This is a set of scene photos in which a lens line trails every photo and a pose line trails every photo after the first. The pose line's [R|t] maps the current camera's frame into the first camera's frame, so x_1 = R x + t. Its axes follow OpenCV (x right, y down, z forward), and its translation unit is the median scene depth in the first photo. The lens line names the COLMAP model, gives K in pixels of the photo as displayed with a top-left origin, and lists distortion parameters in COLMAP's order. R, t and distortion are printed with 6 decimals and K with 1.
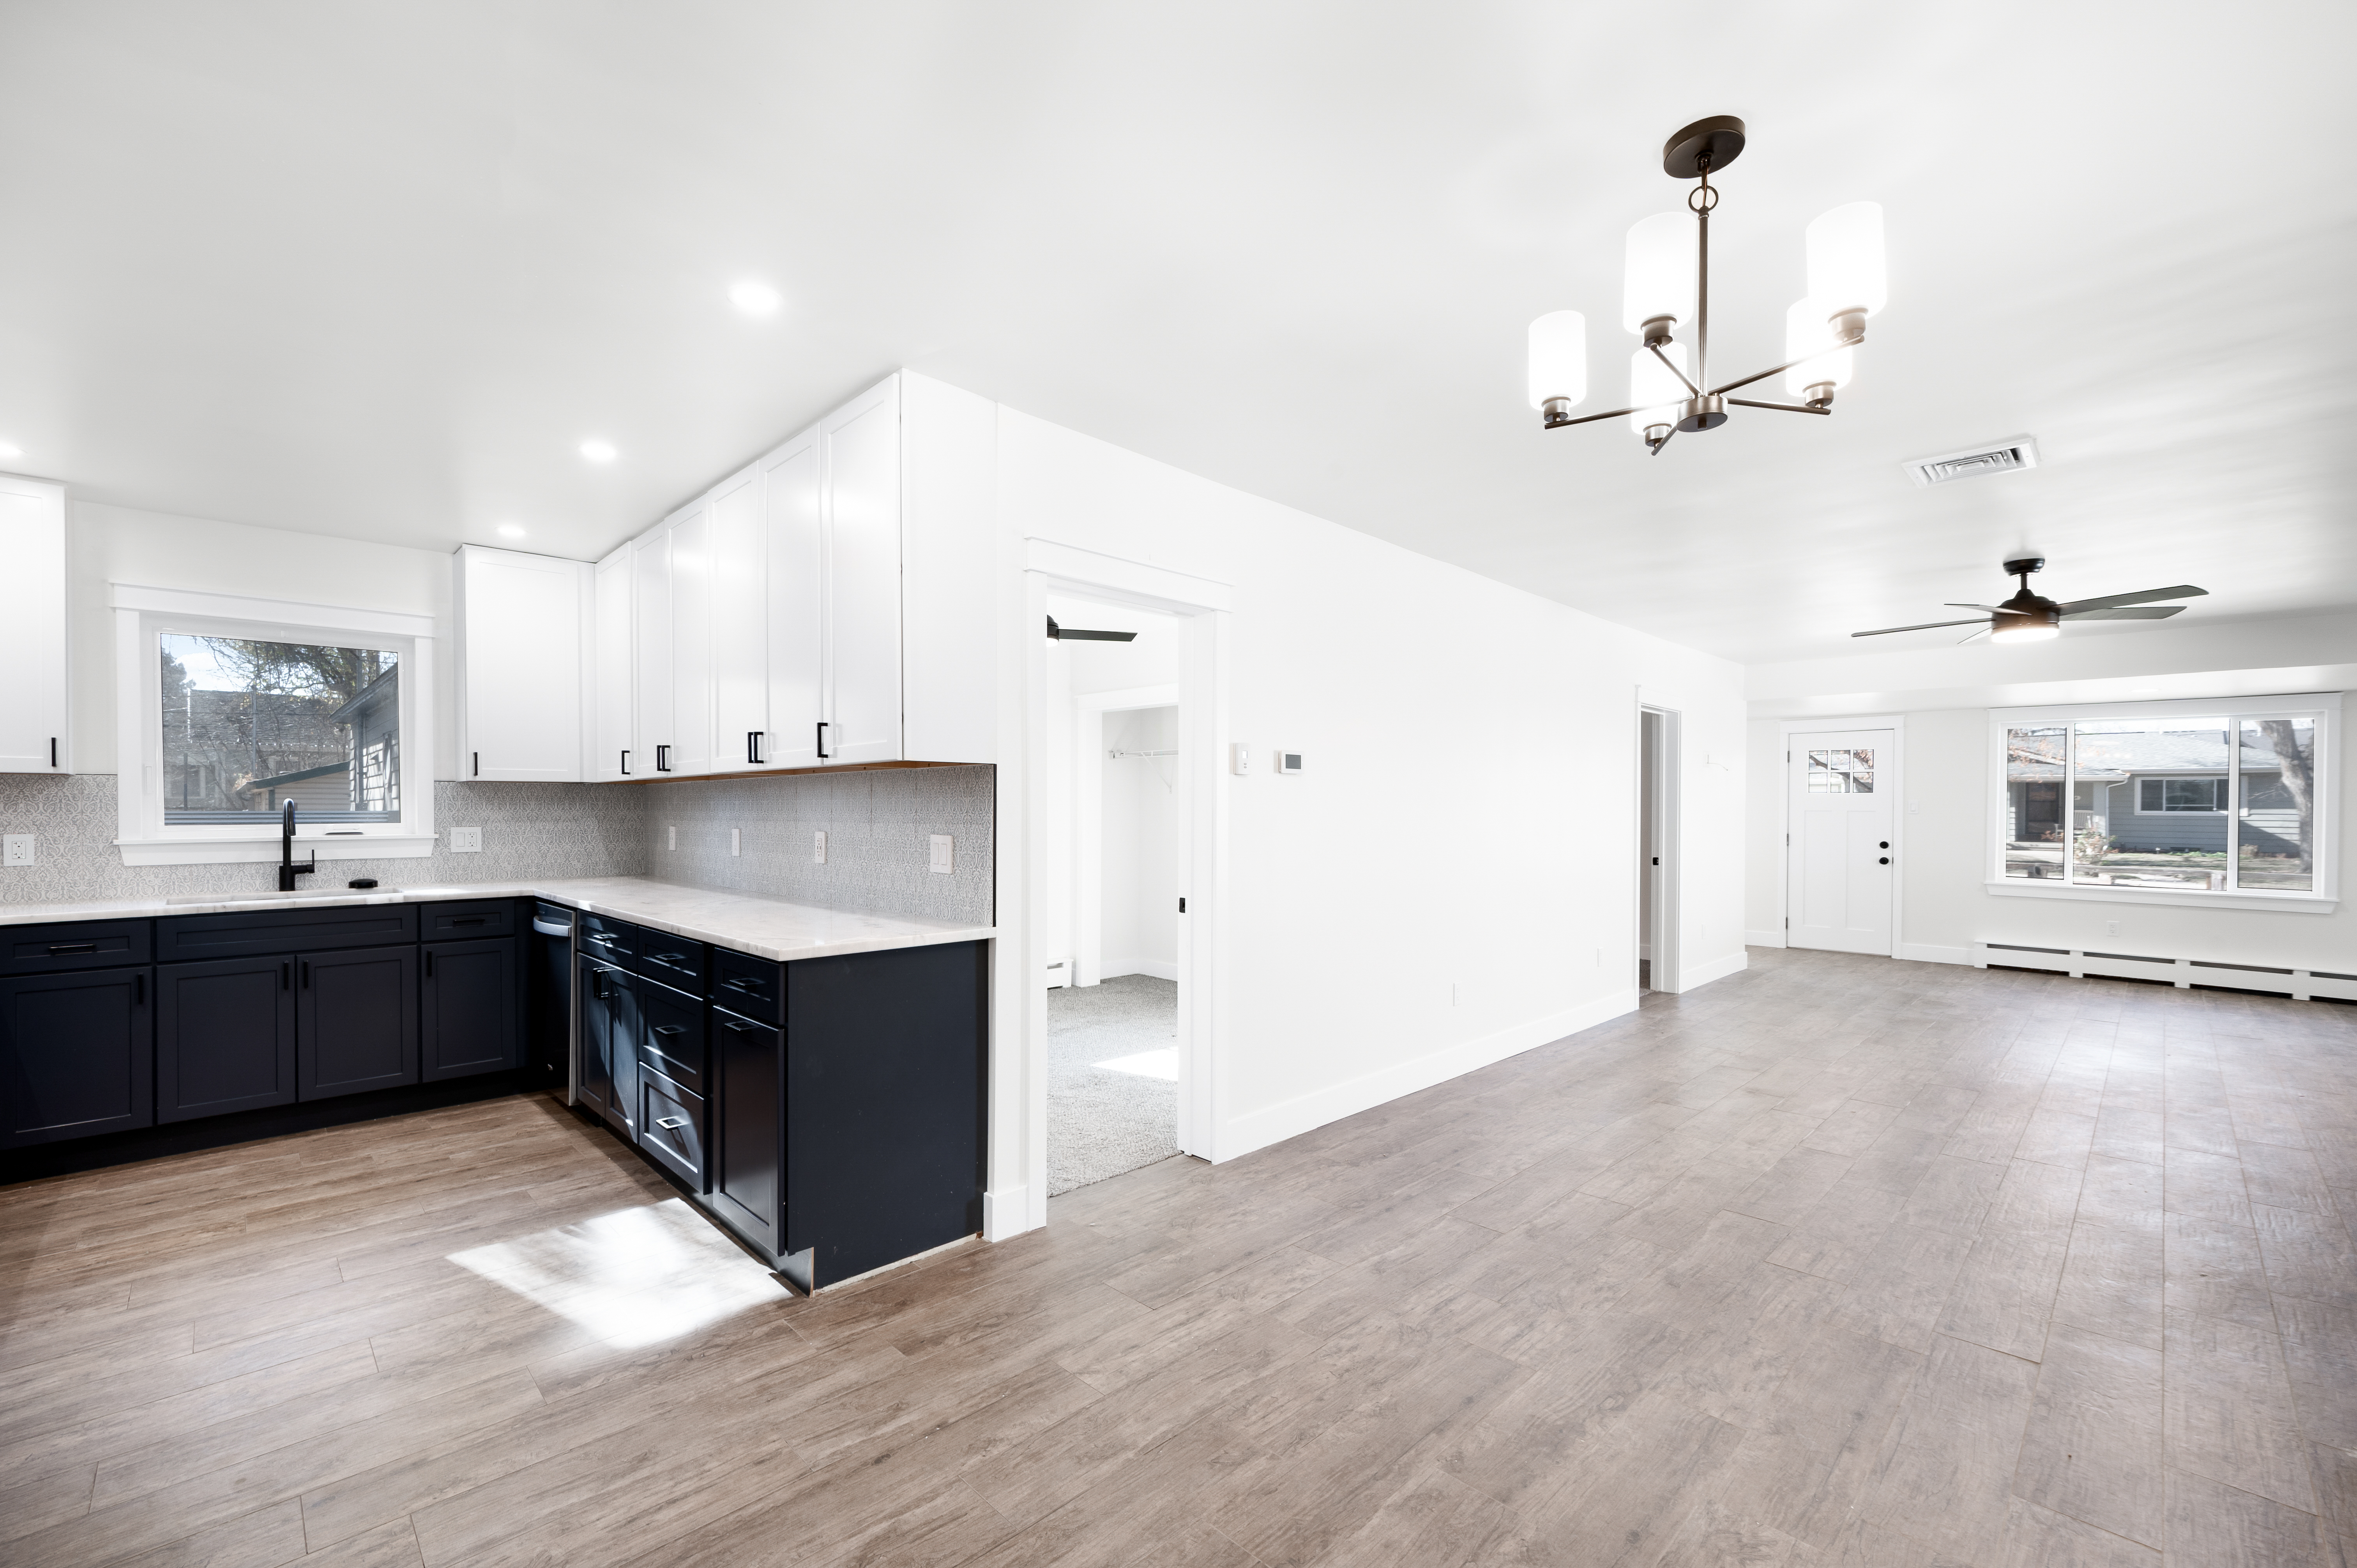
lens RADIAL K [[985.9, 0, 1175.0], [0, 985.9, 816.2], [0, 0, 1]] dist [0.000368, -0.000013]
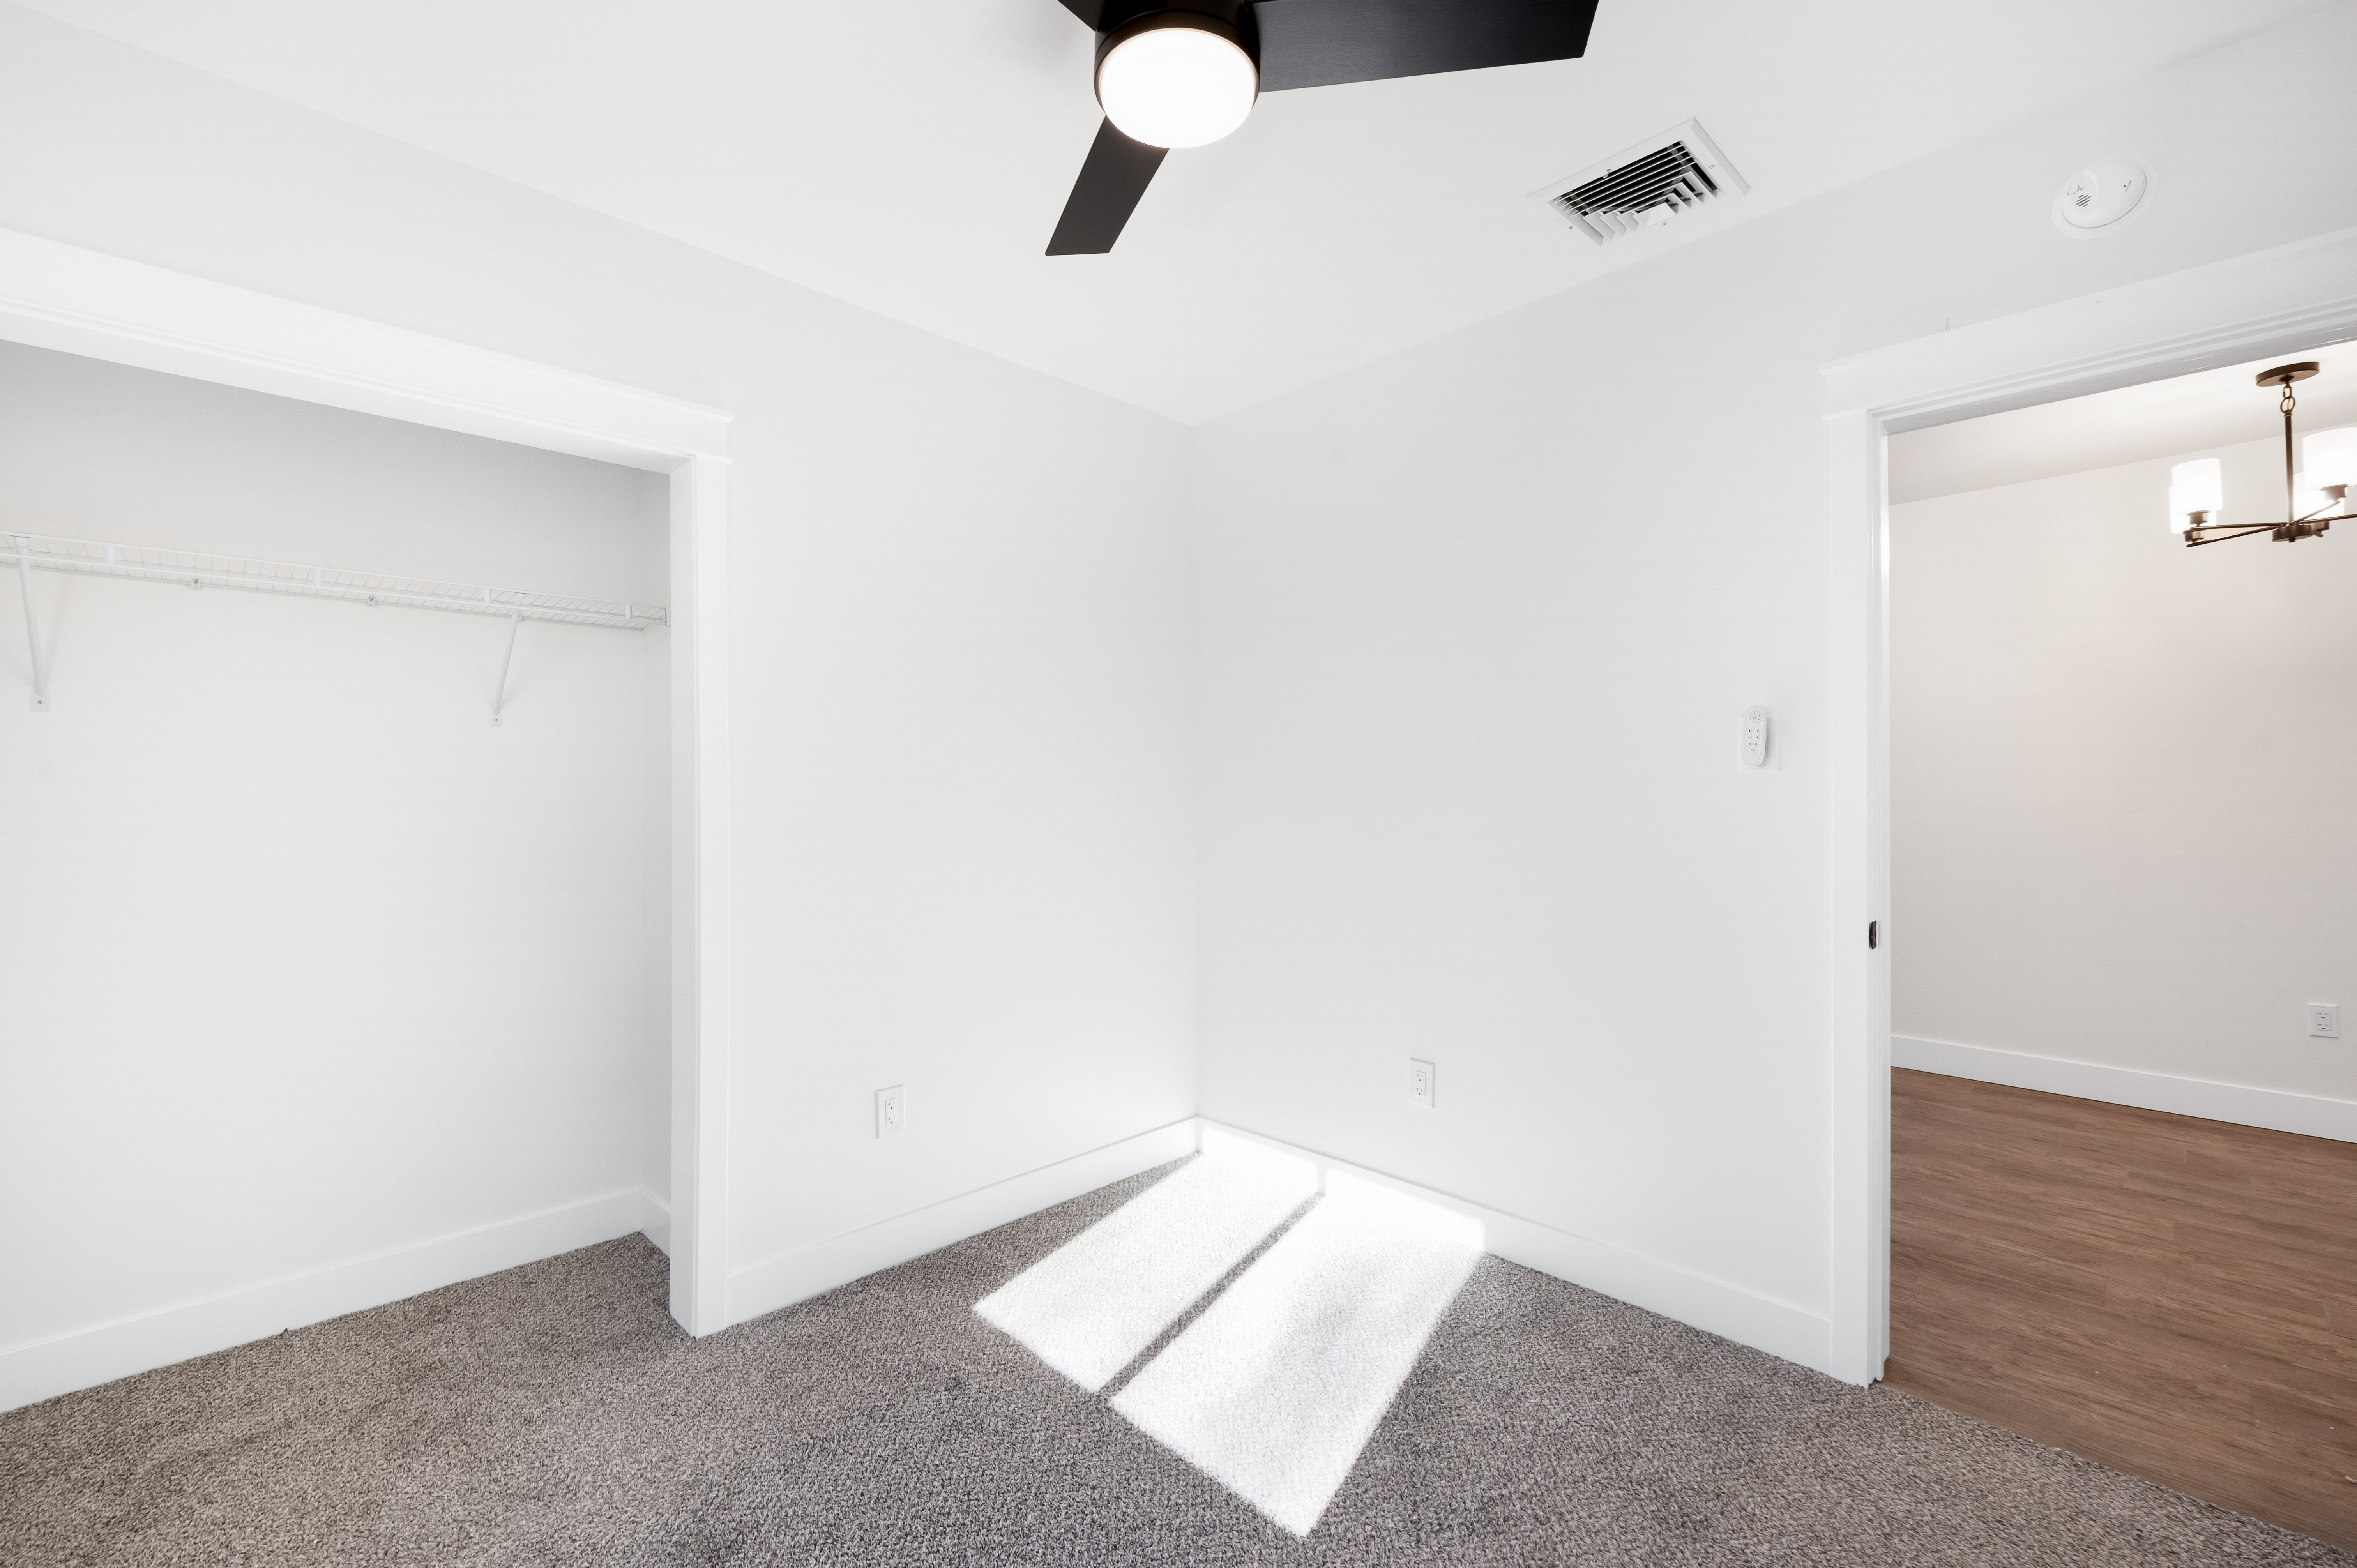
lens RADIAL K [[979.2, 0, 1178.5], [0, 979.2, 784.0], [0, 0, 1]] dist [0.000666, 0.000460]
pose [[0.003954, -0.002235, 0.999990, -0.713846], [0.003879, 0.999990, 0.002220, -0.002330], [-0.999985, 0.003871, 0.003963, 1.807907]]
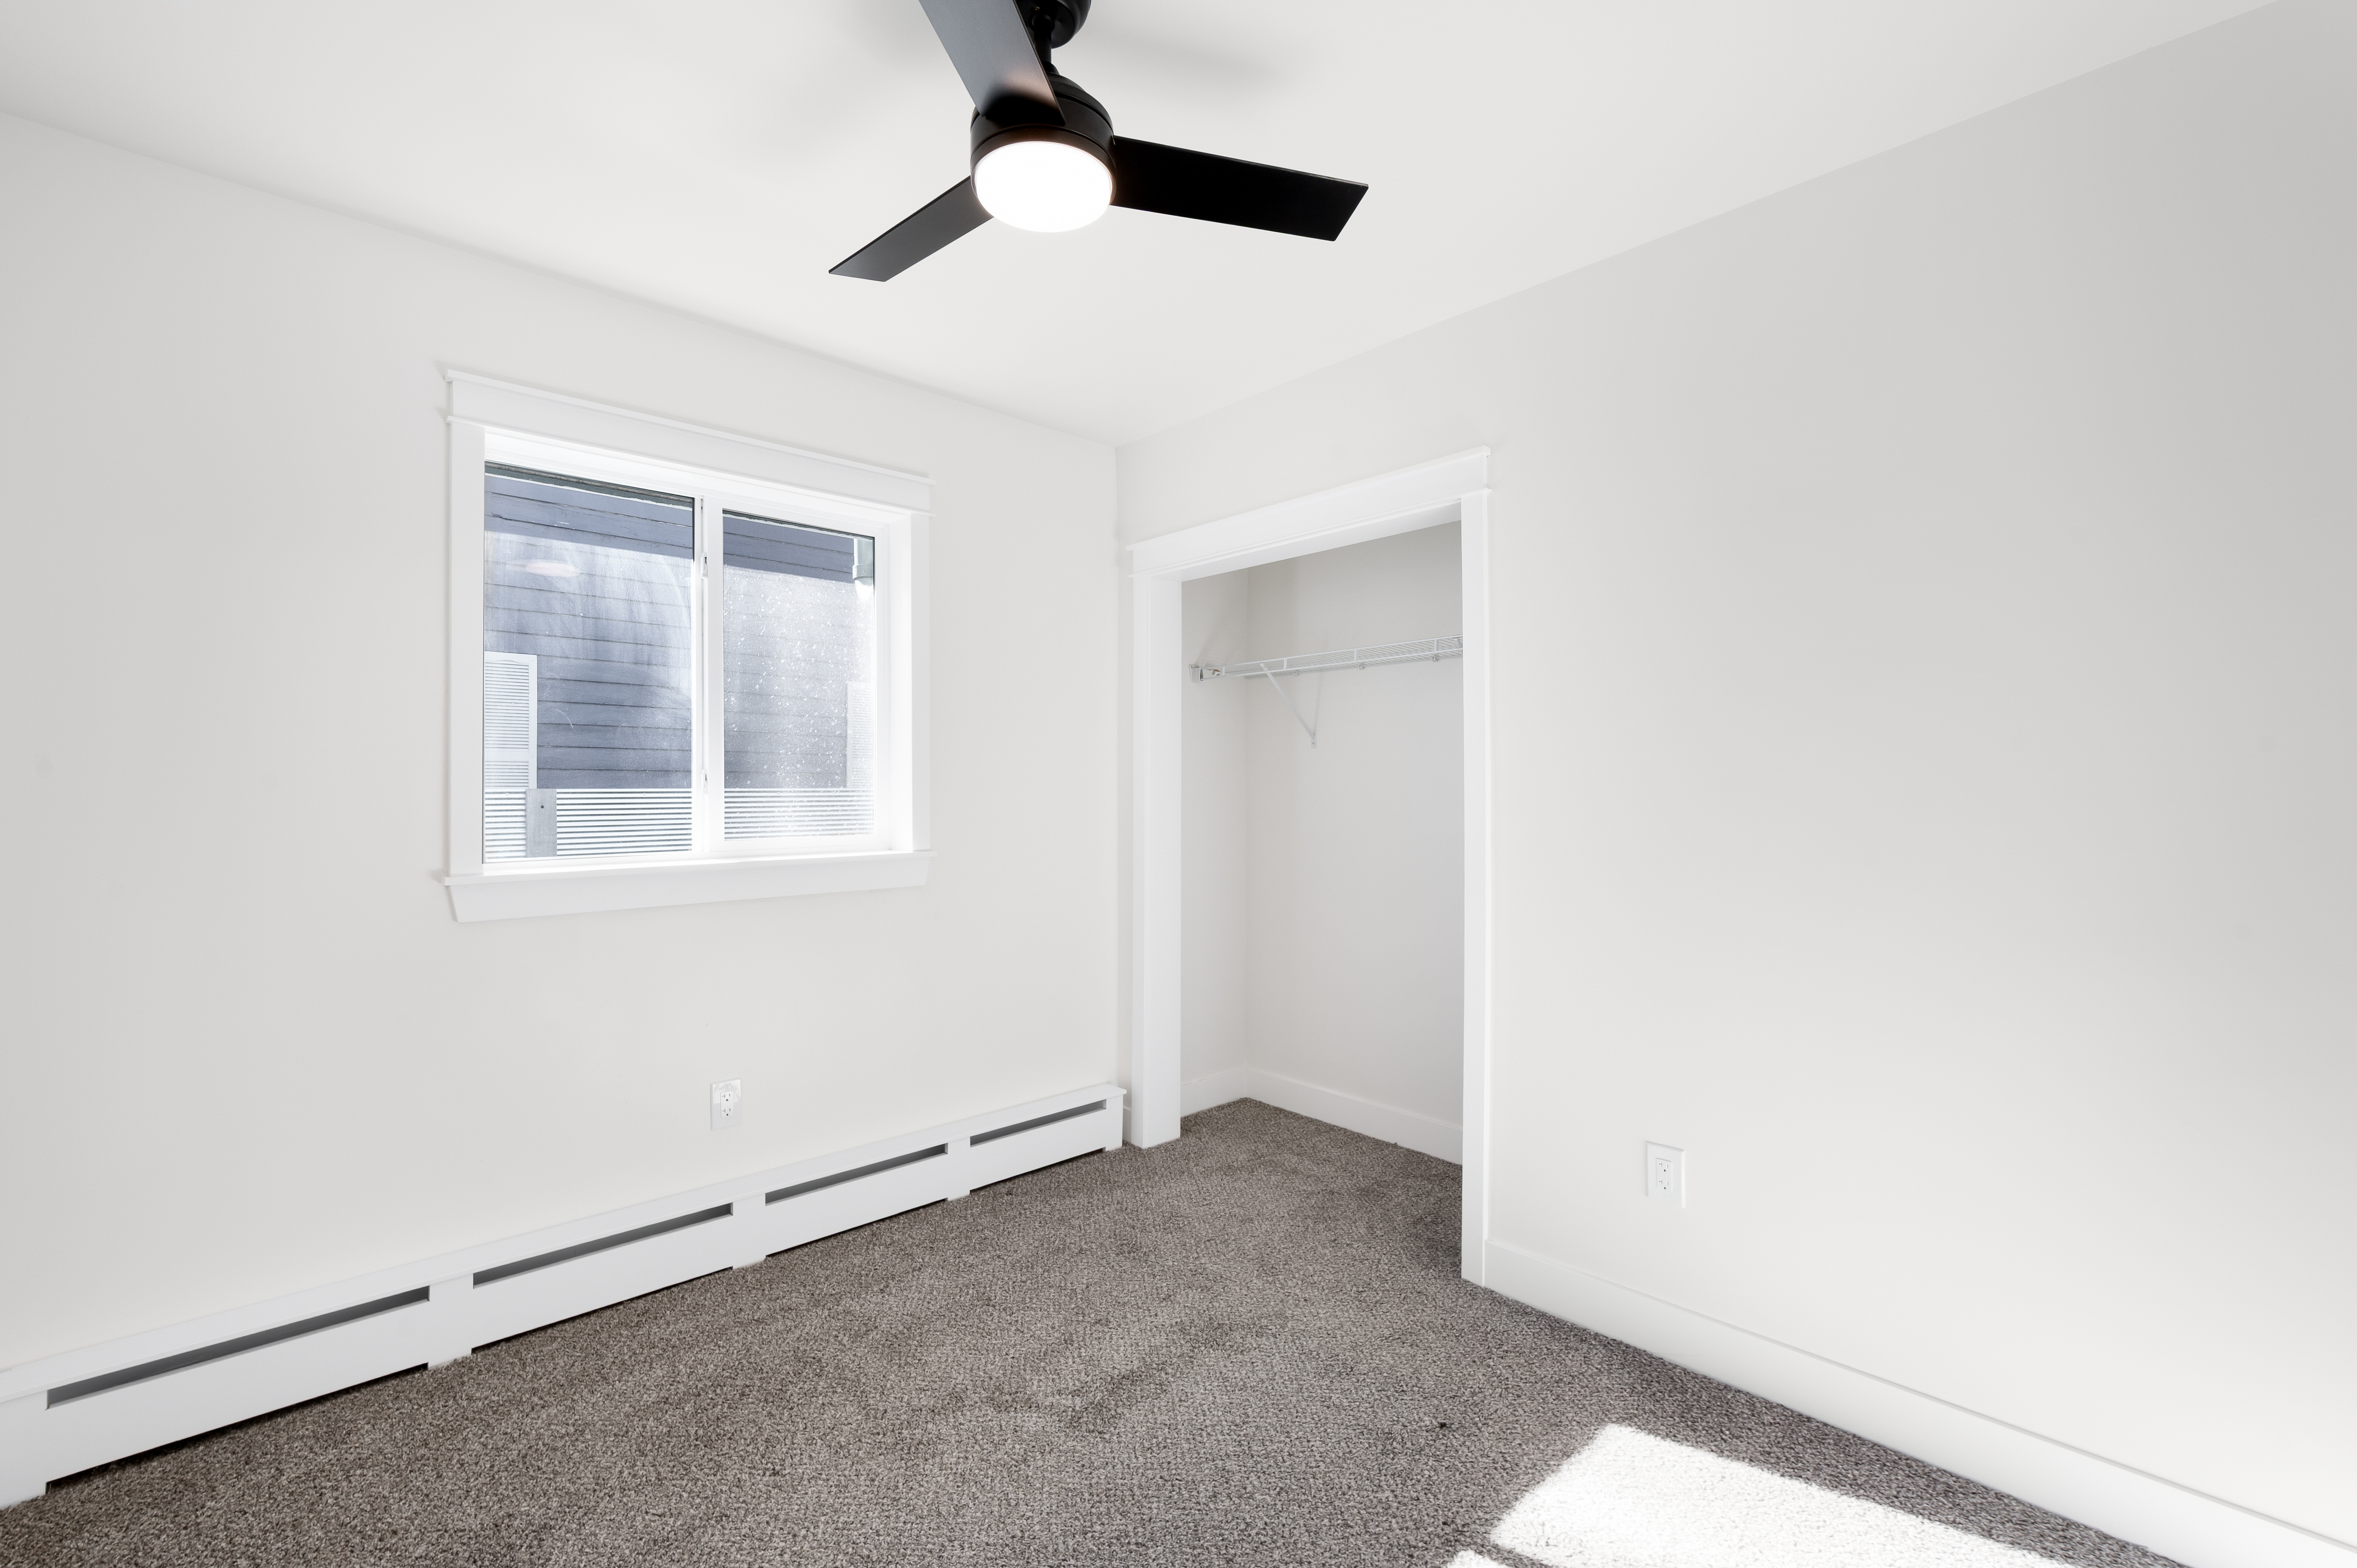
lens RADIAL K [[1023.1, 0, 1178.5], [0, 1023.1, 784.0], [0, 0, 1]] dist [-0.006858, 0.000228]
pose [[0.999624, 0.000665, -0.027395, -0.161819], [-0.000893, 0.999965, -0.008323, 0.003108], [0.027388, 0.008344, 0.999590, 1.262052]]
